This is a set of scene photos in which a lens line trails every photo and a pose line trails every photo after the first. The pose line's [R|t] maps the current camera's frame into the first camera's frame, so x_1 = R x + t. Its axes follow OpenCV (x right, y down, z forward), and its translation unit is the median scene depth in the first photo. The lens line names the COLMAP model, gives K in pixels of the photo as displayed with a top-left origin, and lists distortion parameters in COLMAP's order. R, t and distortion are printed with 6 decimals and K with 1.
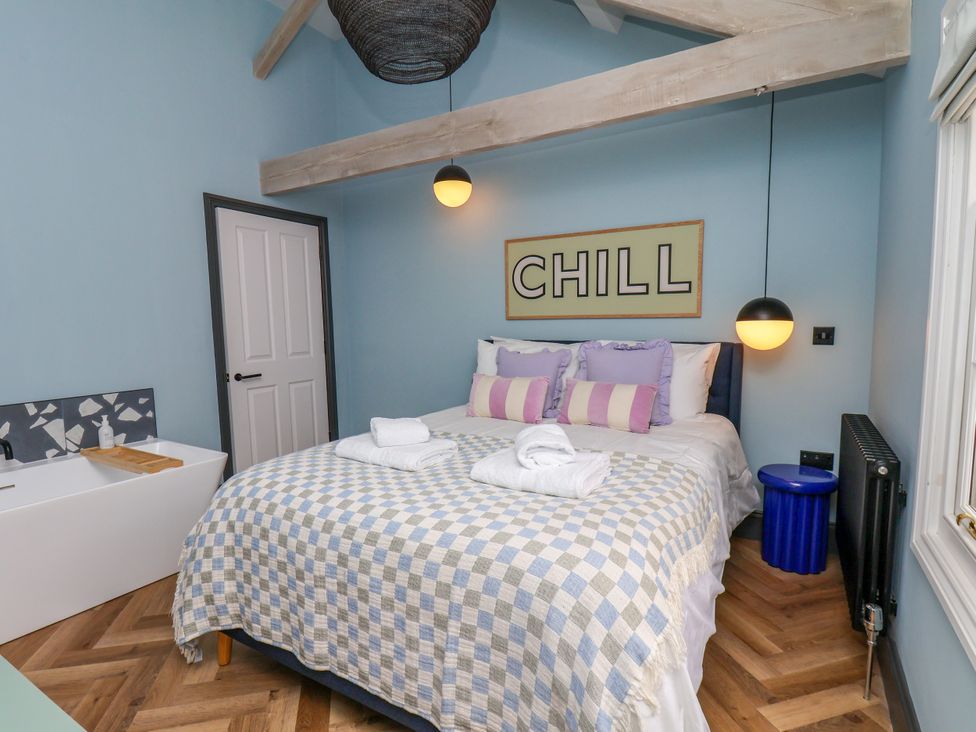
lens RADIAL K [[510.2, 0, 486.1], [0, 510.2, 373.8], [0, 0, 1]] dist [0.001990, -0.014631]
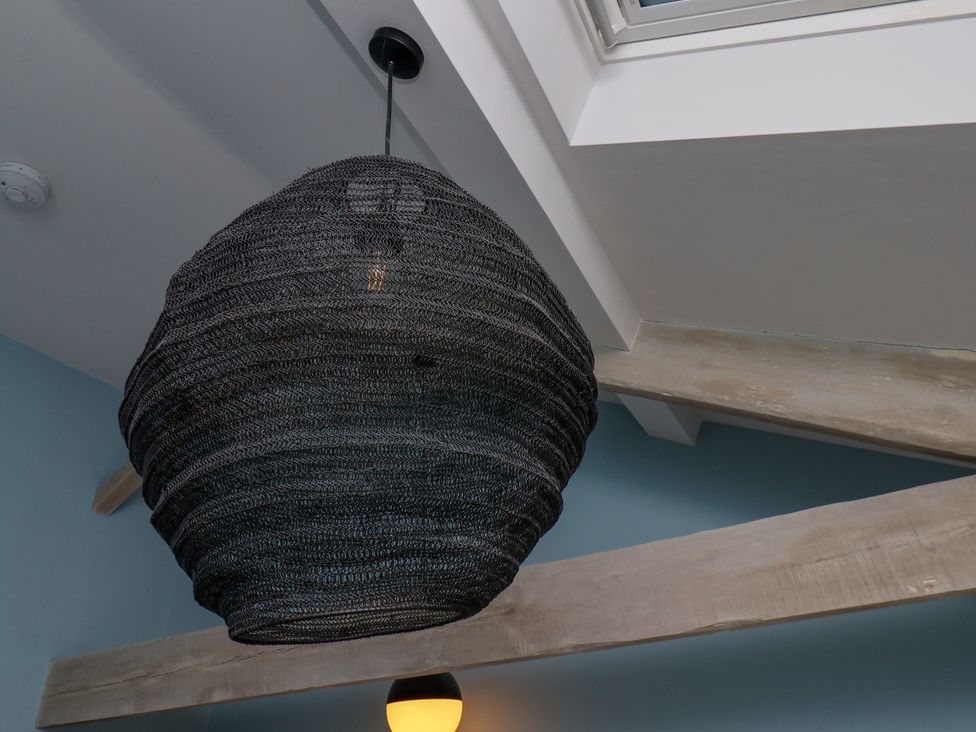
lens RADIAL K [[599.0, 0, 507.0], [0, 599.0, 361.1], [0, 0, 1]] dist [0.002676, -0.000823]
pose [[0.995353, -0.005755, 0.096126, -0.058061], [0.065481, 0.772364, -0.631796, -0.360815], [-0.070608, 0.635154, 0.769151, 0.460524]]
